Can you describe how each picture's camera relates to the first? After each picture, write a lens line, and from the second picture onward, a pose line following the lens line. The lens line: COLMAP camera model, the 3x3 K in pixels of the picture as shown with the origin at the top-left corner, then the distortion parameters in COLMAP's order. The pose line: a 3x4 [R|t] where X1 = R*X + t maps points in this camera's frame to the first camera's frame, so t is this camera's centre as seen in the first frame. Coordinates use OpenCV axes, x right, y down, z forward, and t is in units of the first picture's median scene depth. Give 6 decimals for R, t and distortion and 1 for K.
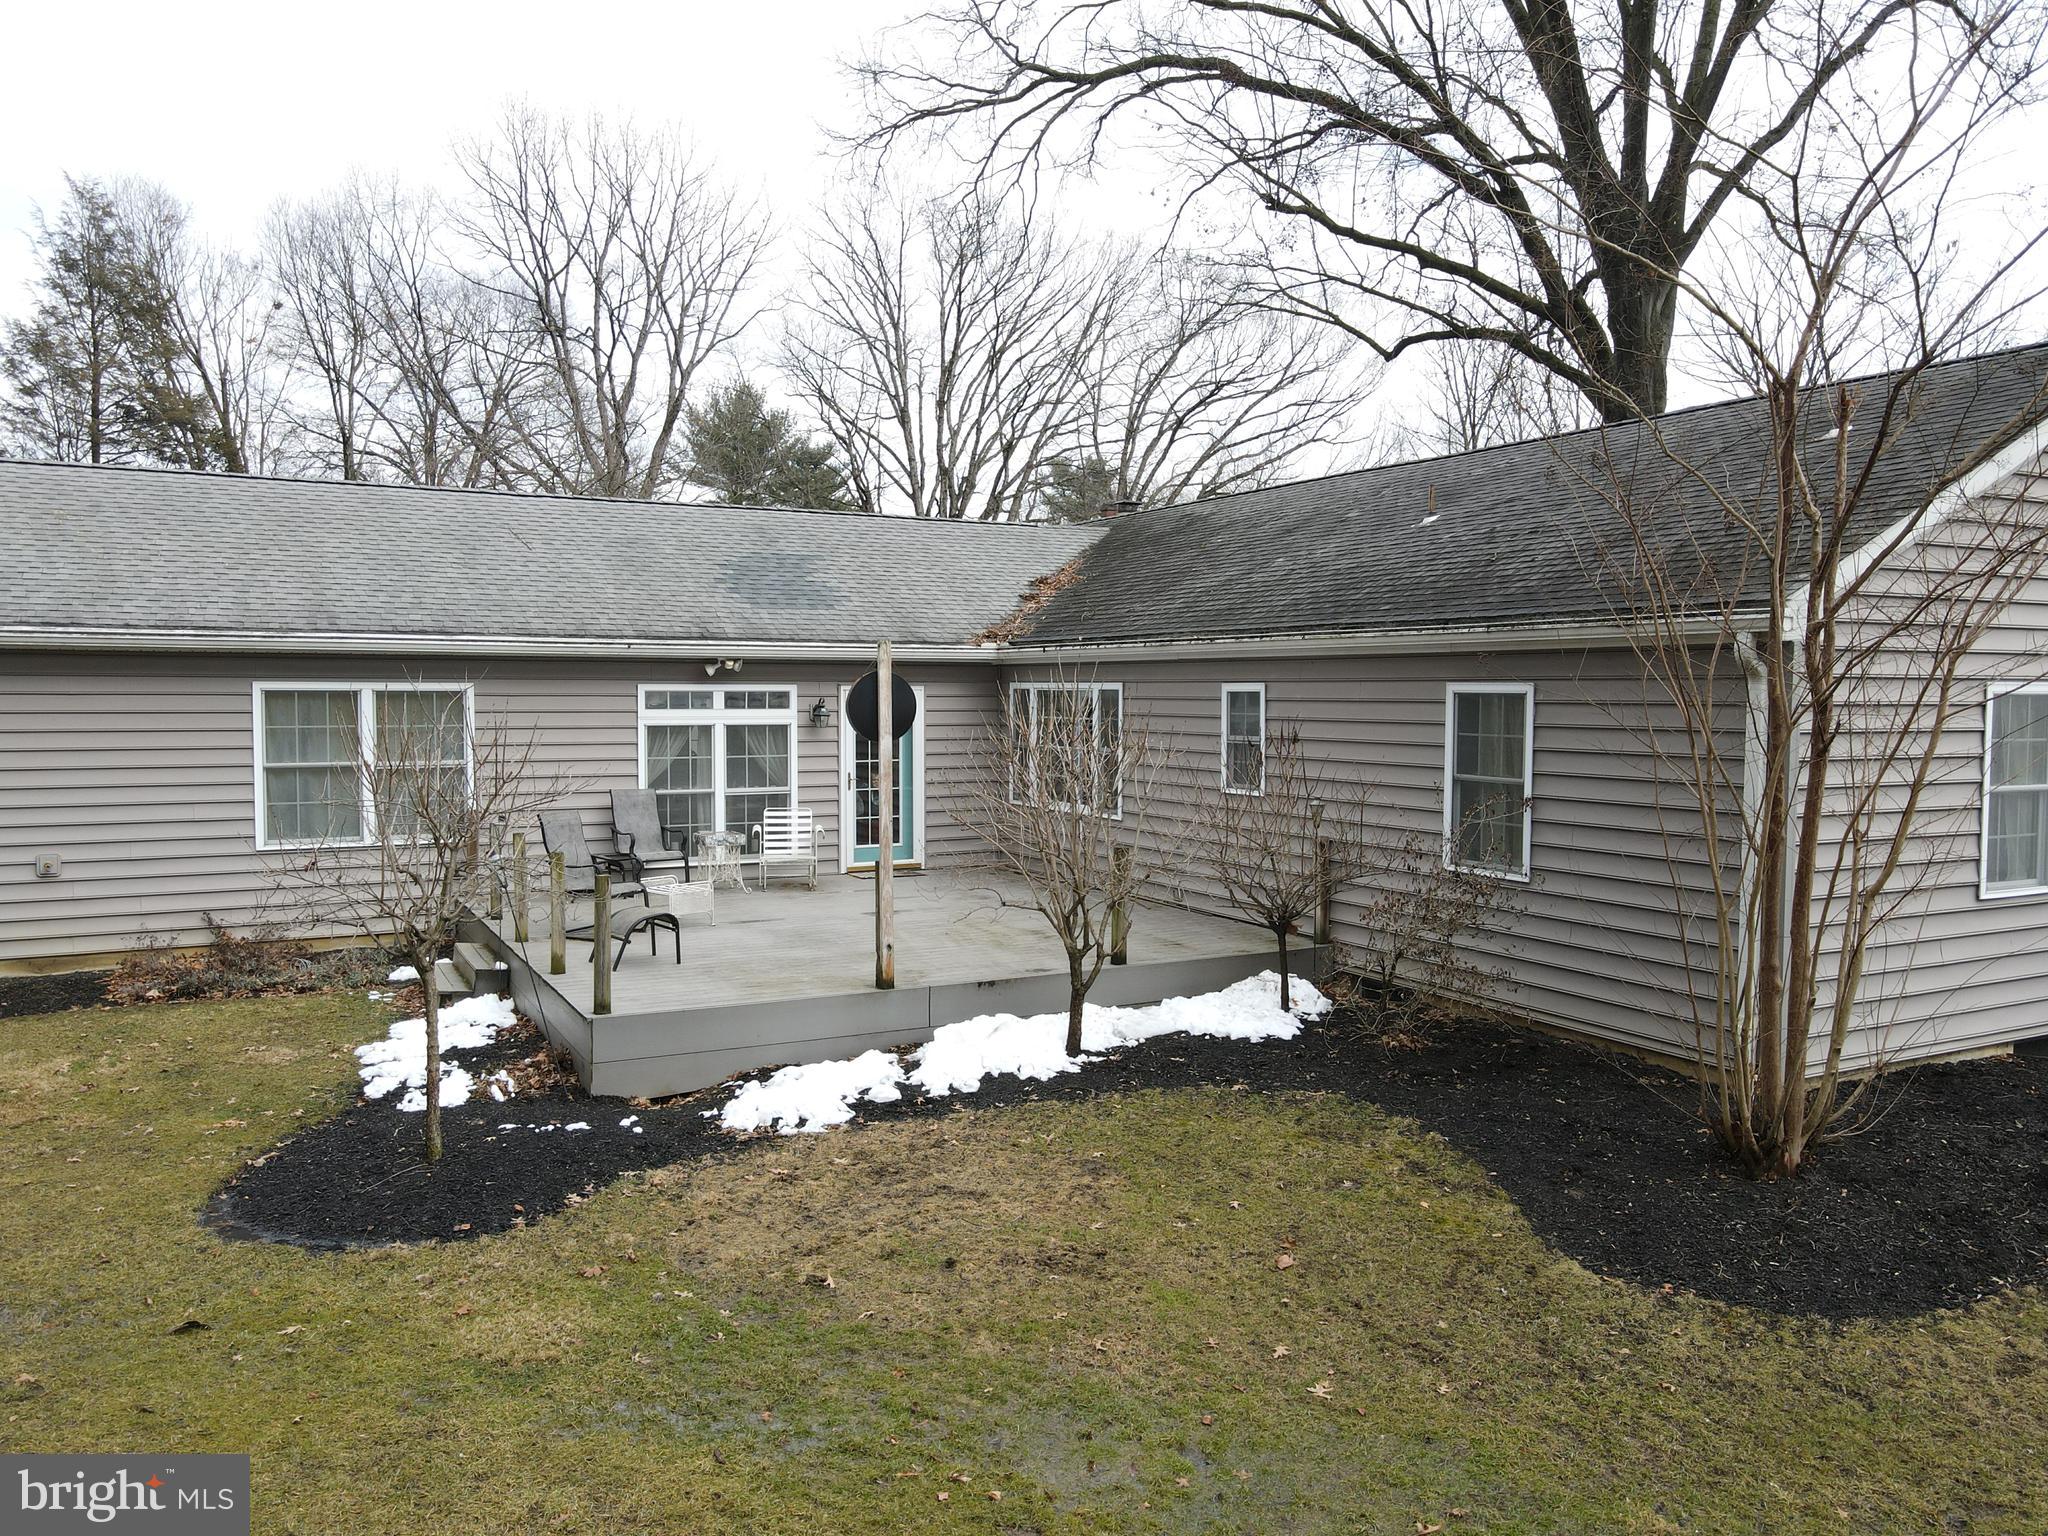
lens RADIAL K [[1509.6, 0, 1012.5], [0, 1509.6, 770.0], [0, 0, 1]] dist [0.010921, 0.013014]
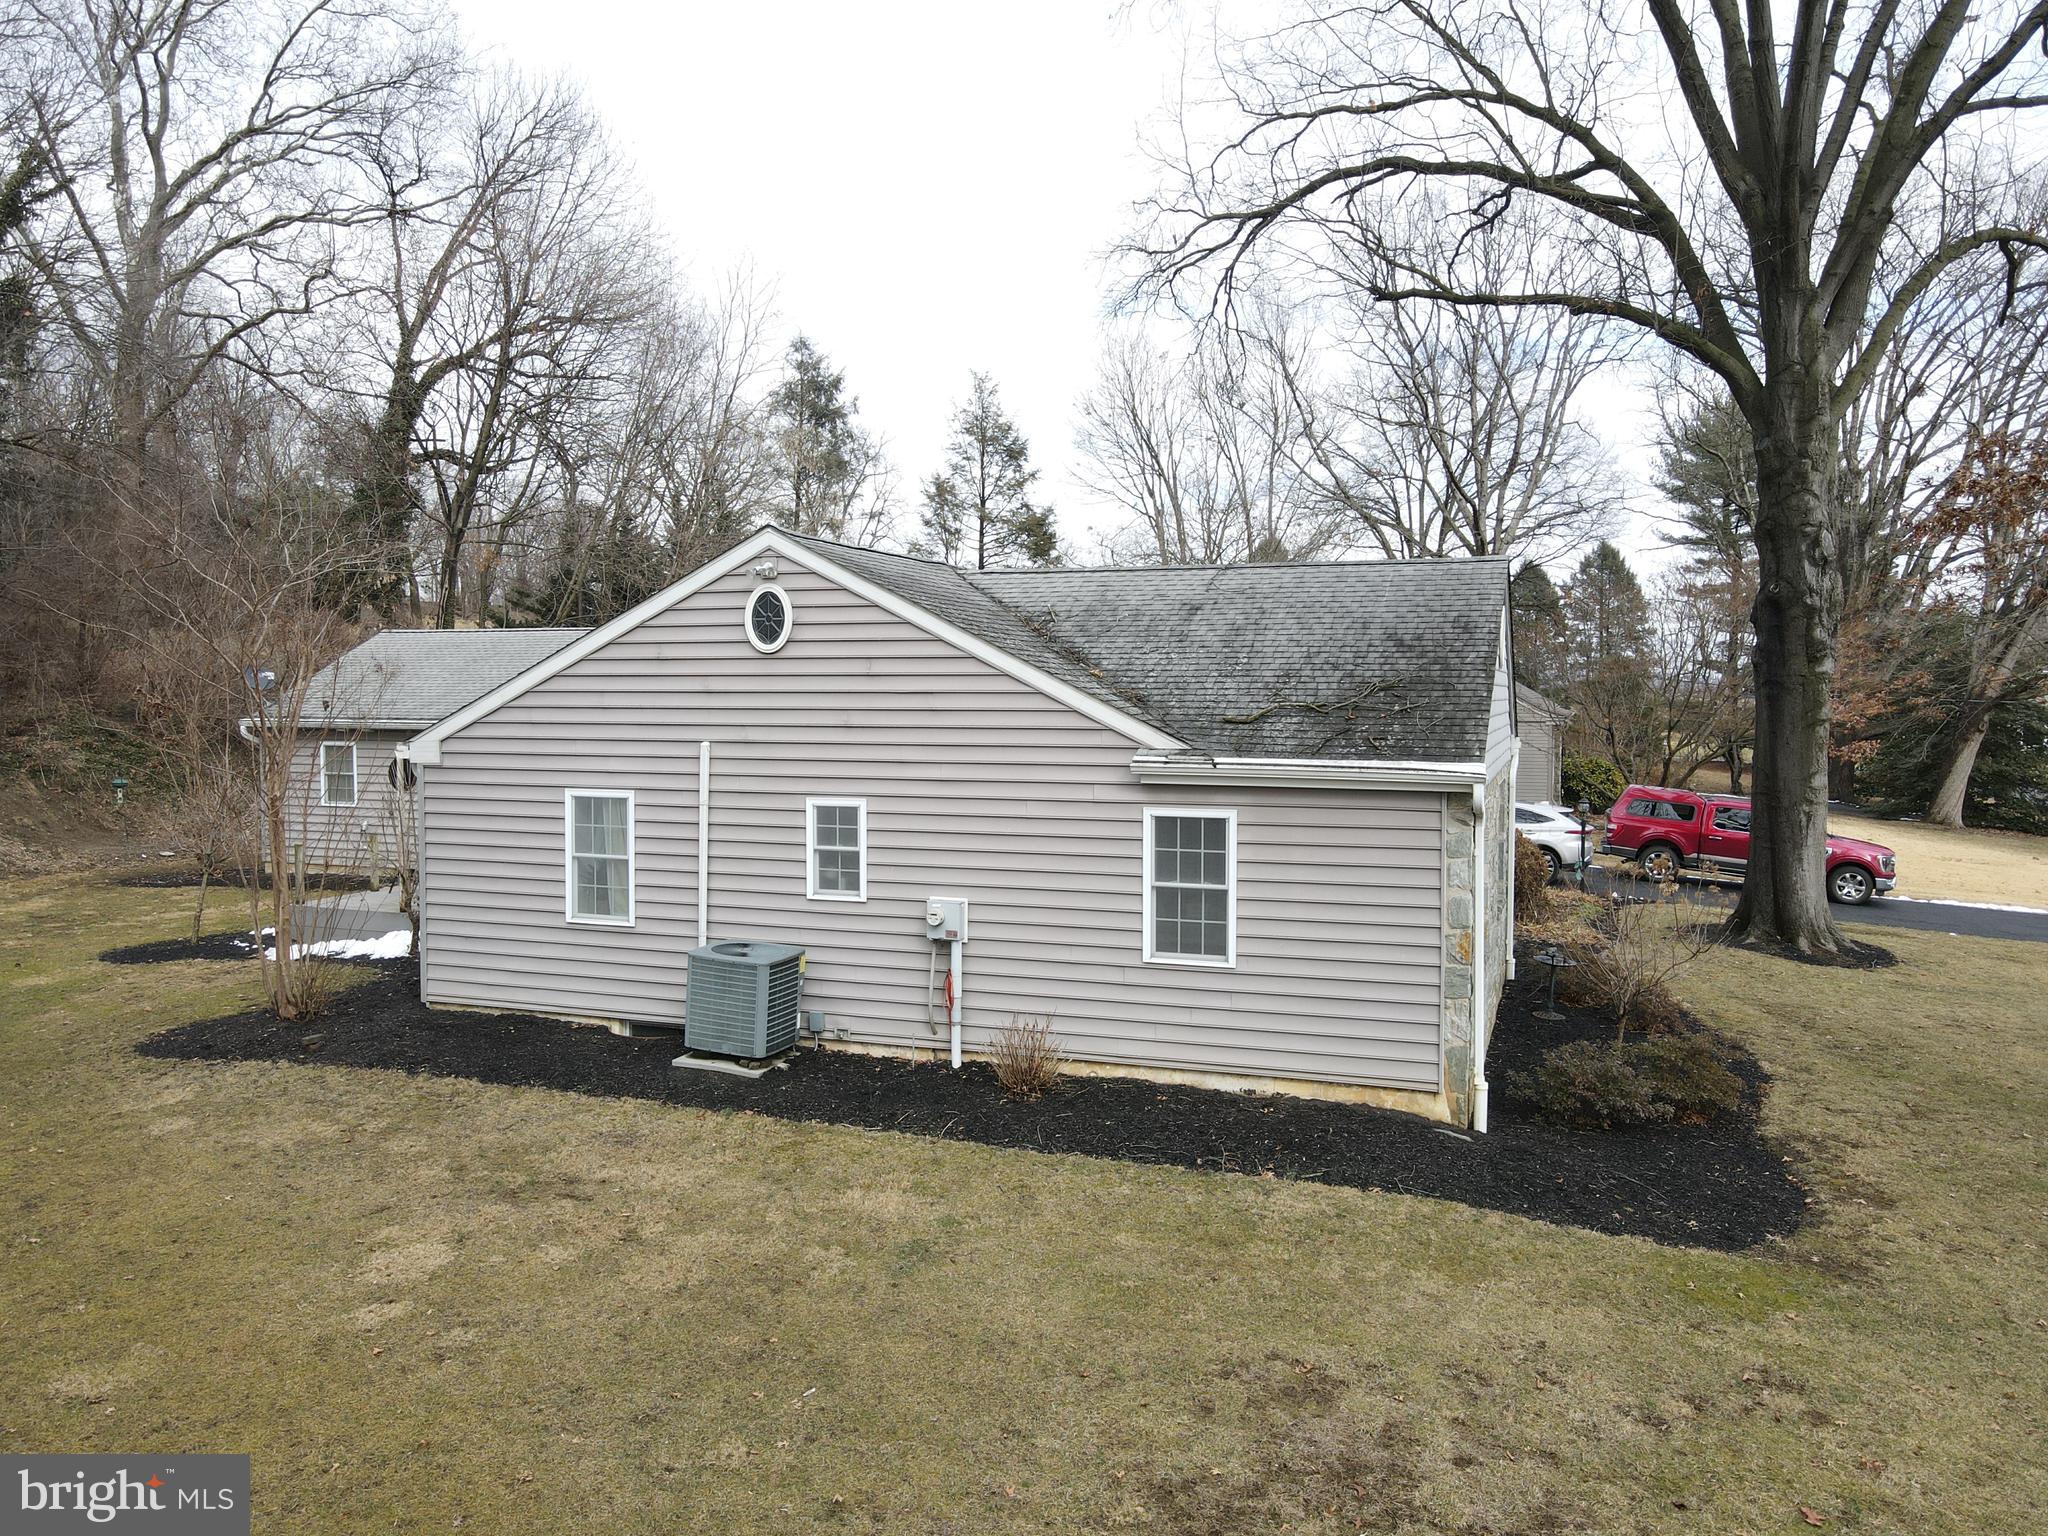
lens RADIAL K [[1509.6, 0, 1019.6], [0, 1509.6, 765.9], [0, 0, 1]] dist [0.010921, 0.013014]
pose [[0.665694, 0.035789, -0.745366, 0.827917], [-0.038512, 0.999166, 0.013581, -0.047106], [0.745231, 0.019665, 0.666517, 0.106867]]
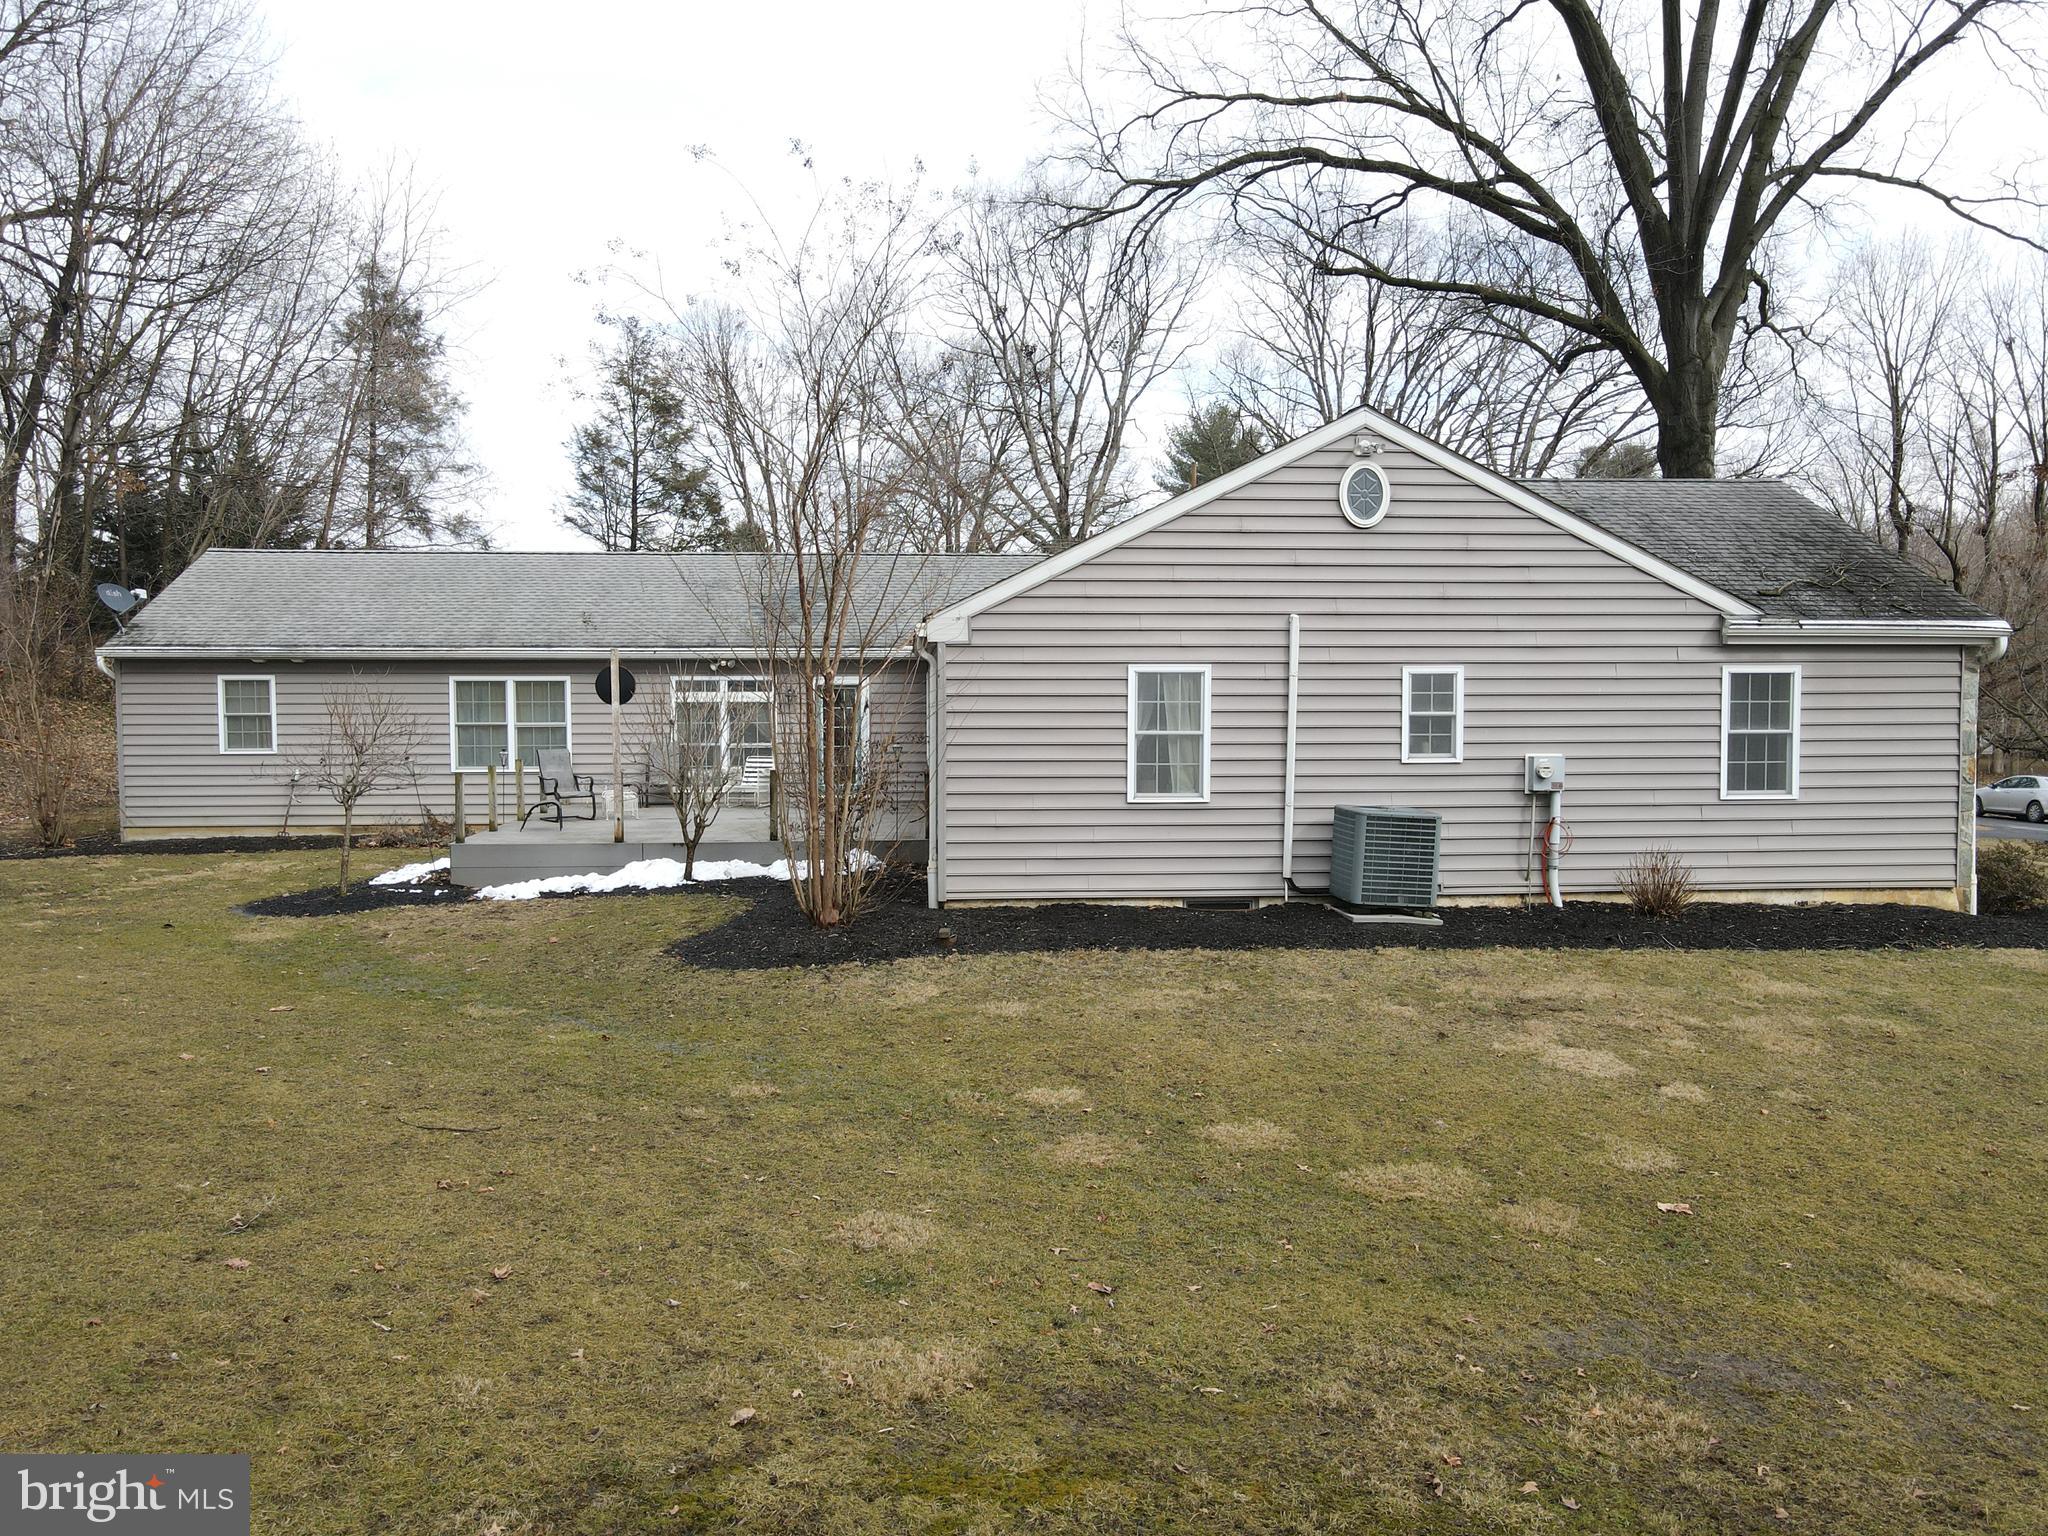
lens RADIAL K [[1509.6, 0, 1019.9], [0, 1509.6, 767.9], [0, 0, 1]] dist [0.010921, 0.013014]
pose [[0.914106, 0.016263, -0.405148, 0.450106], [-0.015944, 0.999864, 0.004163, 0.016734], [0.405161, 0.002654, 0.914242, -0.186377]]
